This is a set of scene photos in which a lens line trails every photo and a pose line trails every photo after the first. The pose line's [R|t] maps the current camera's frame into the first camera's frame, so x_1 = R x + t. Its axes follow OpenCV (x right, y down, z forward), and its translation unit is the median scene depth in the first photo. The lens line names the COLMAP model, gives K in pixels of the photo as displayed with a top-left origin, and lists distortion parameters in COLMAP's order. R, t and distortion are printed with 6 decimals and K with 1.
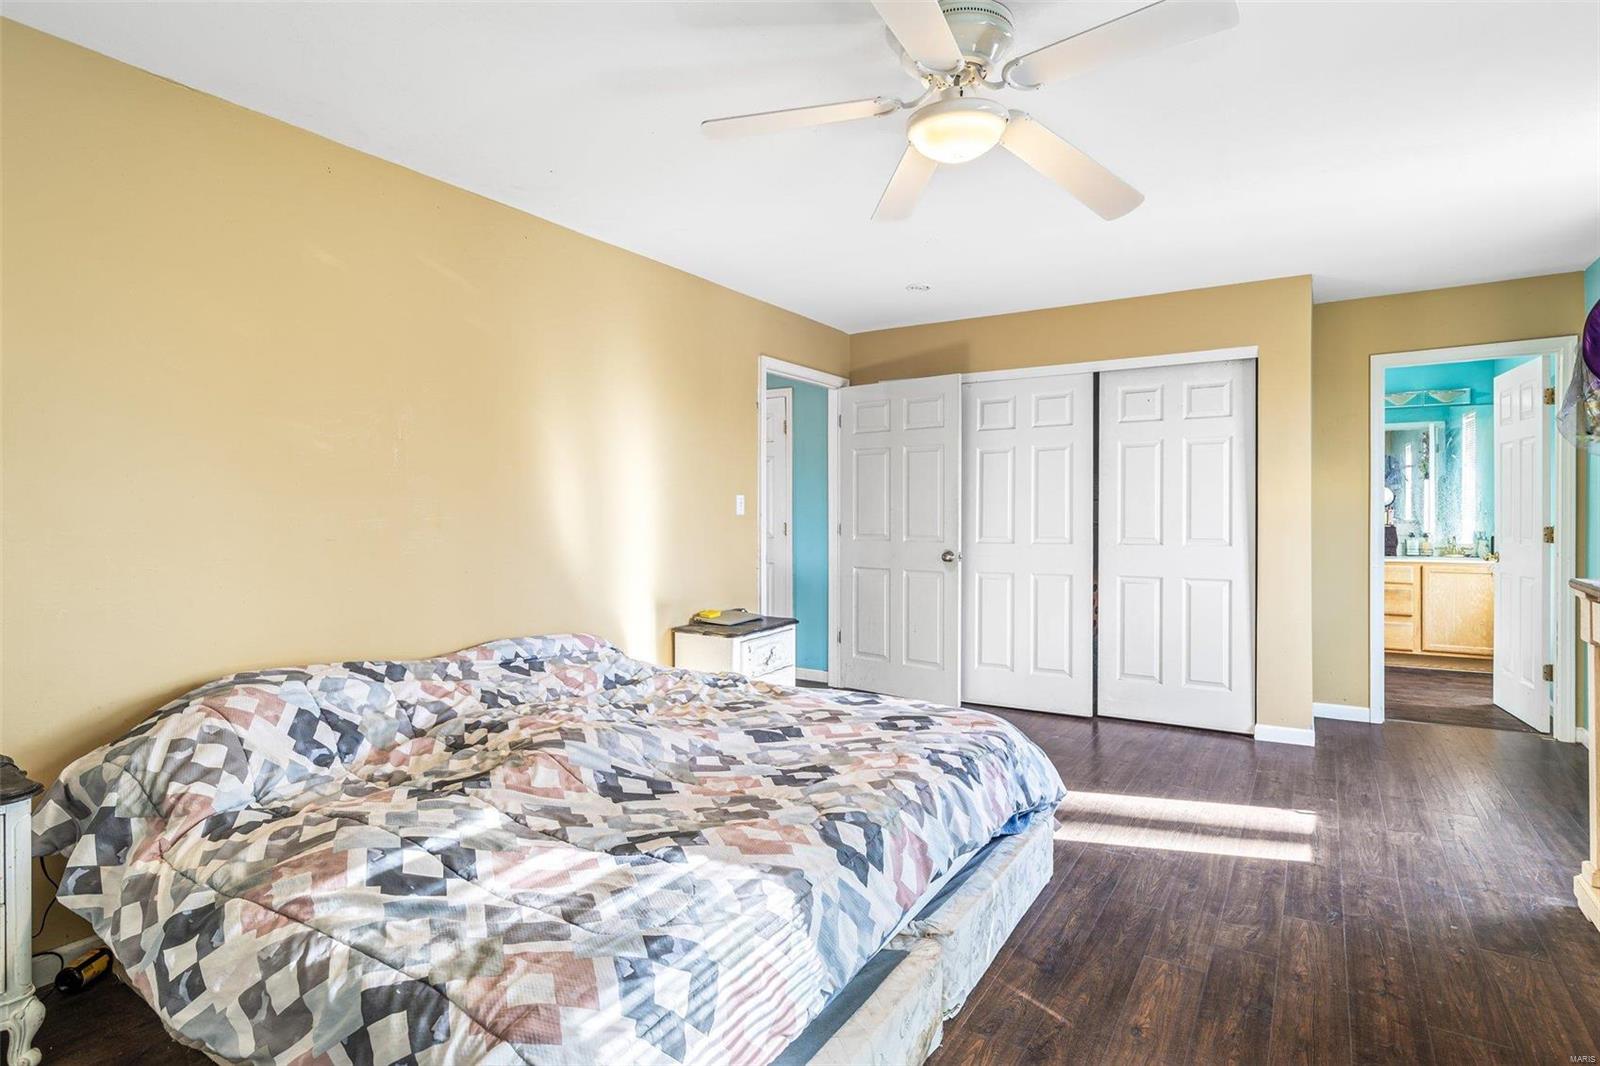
lens RADIAL K [[811.6, 0, 830.7], [0, 811.6, 535.4], [0, 0, 1]] dist [-0.000154, -0.000029]
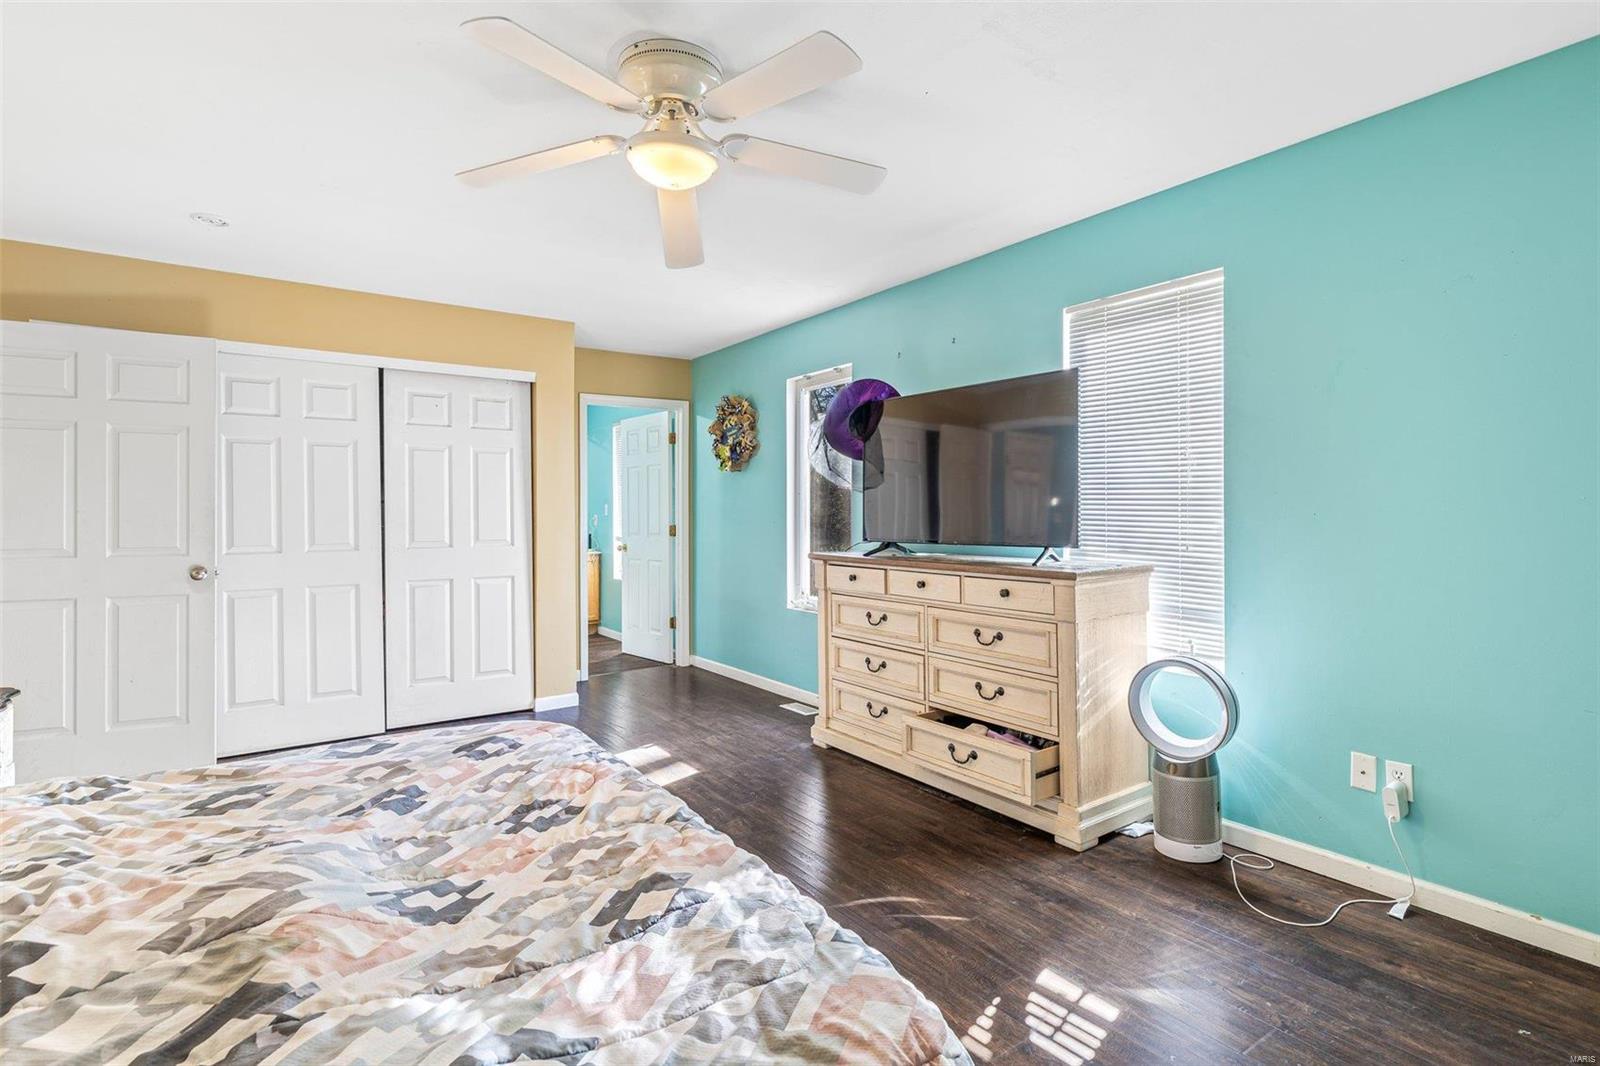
lens RADIAL K [[788.1, 0, 800.0], [0, 788.1, 533.0], [0, 0, 1]] dist [-0.003538, -0.000551]
pose [[0.387289, -0.019227, 0.921758, -0.385647], [0.028957, 0.999543, 0.008684, -0.002637], [-0.921504, 0.023328, 0.387668, 0.227291]]
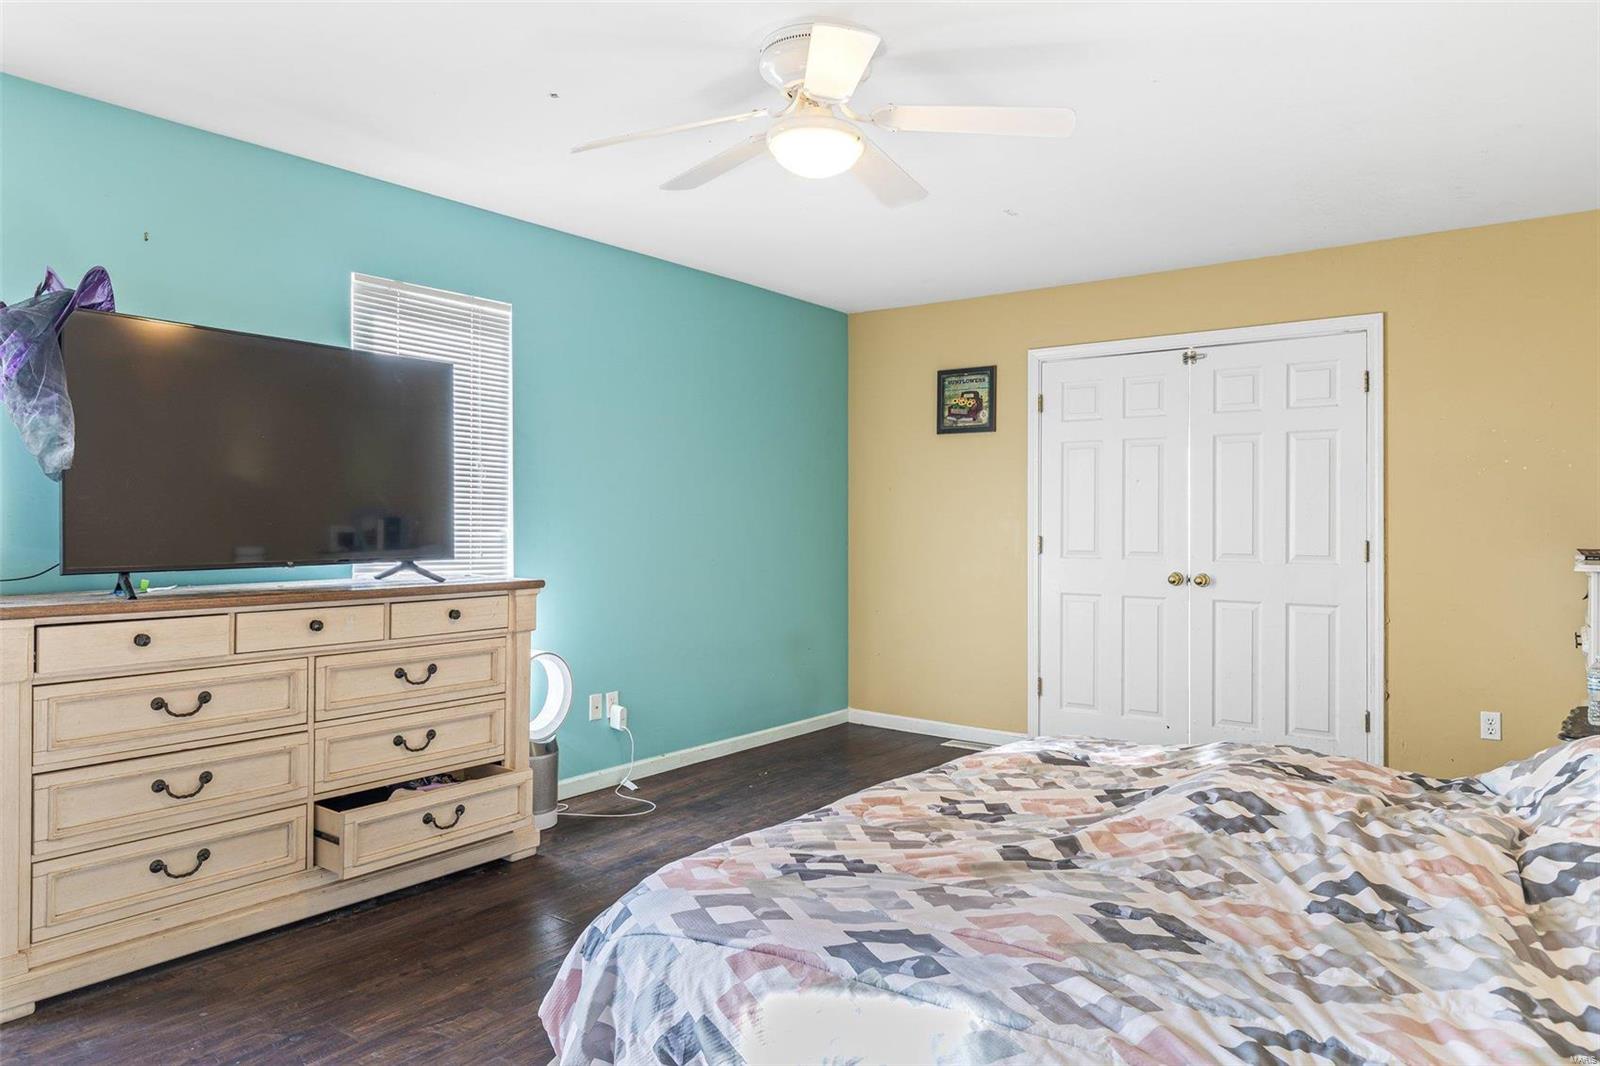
lens RADIAL K [[1049.5, 0, 800.0], [0, 1049.5, 533.0], [0, 0, 1]] dist [0.031415, 0.000966]
pose [[-0.996116, -0.007764, 0.087709, 0.032290], [-0.003996, 0.999065, 0.043050, -0.039569], [-0.087961, 0.042532, -0.995215, 1.200329]]
